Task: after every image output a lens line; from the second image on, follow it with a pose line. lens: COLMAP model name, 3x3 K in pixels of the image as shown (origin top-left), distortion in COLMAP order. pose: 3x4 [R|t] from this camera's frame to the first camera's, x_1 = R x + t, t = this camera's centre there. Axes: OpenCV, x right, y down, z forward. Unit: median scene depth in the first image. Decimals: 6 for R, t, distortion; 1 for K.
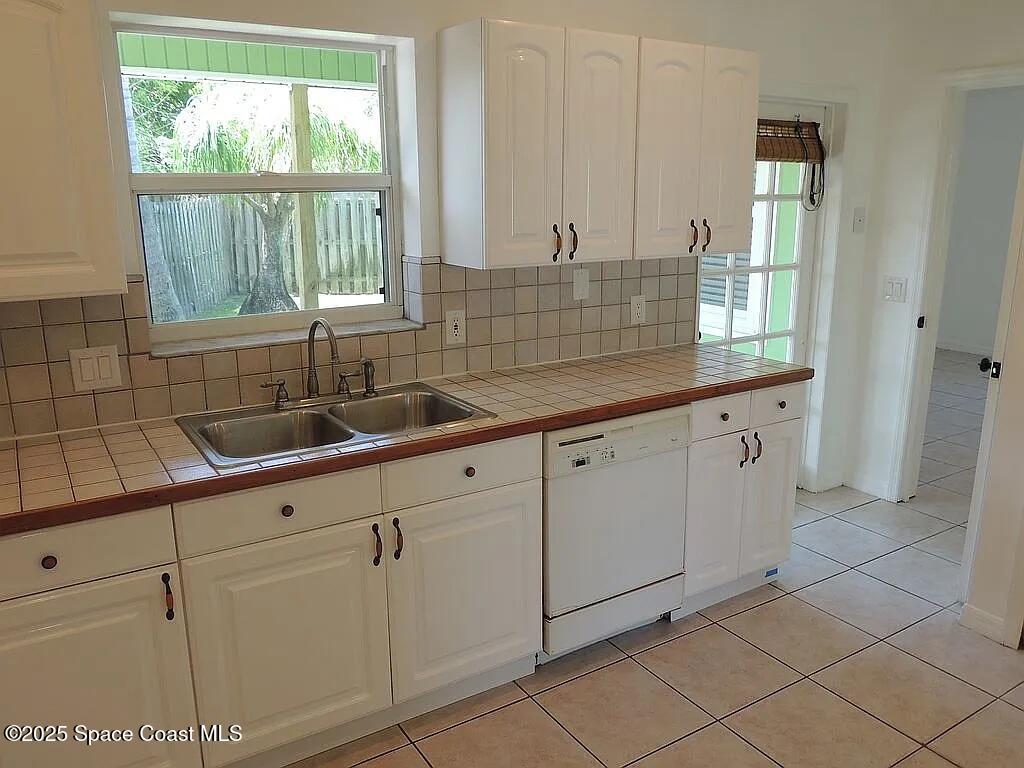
lens RADIAL K [[812.4, 0, 512.0], [0, 812.4, 384.0], [0, 0, 1]] dist [-0.005167, -0.005832]
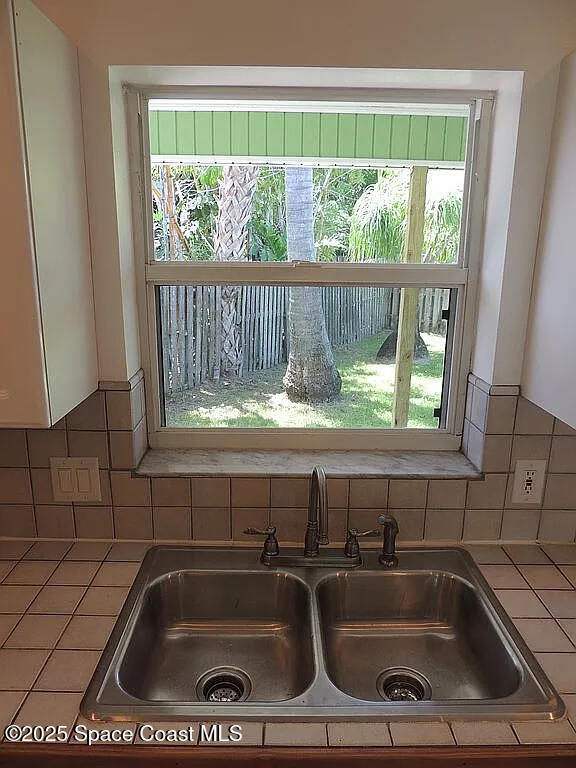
lens RADIAL K [[546.0, 0, 288.0], [0, 546.0, 384.0], [0, 0, 1]] dist [-0.026398, 0.002566]
pose [[0.853841, 0.147644, -0.499155, -0.025728], [-0.144981, 0.988439, 0.044368, -0.156178], [0.499935, 0.034485, 0.865376, 0.505140]]
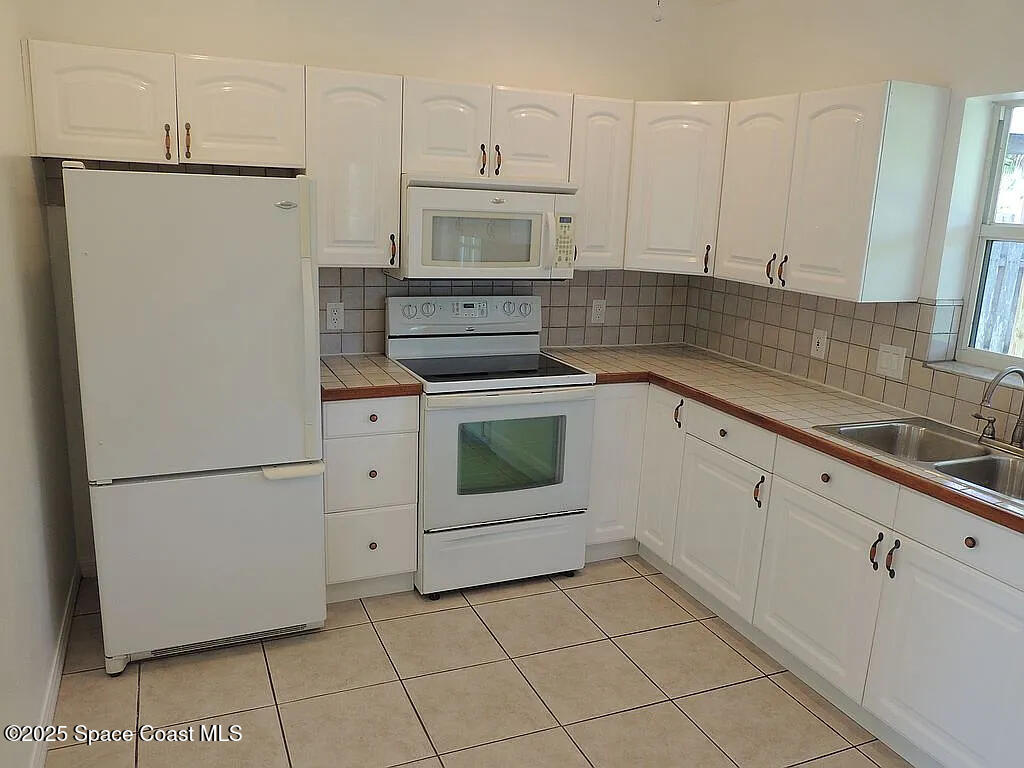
lens RADIAL K [[812.4, 0, 512.0], [0, 812.4, 384.0], [0, 0, 1]] dist [-0.005167, -0.005832]
pose [[-0.138930, 0.225278, -0.964338, 0.754827], [-0.291498, 0.921337, 0.257228, -0.125802], [0.946429, 0.316840, -0.062333, 0.422495]]
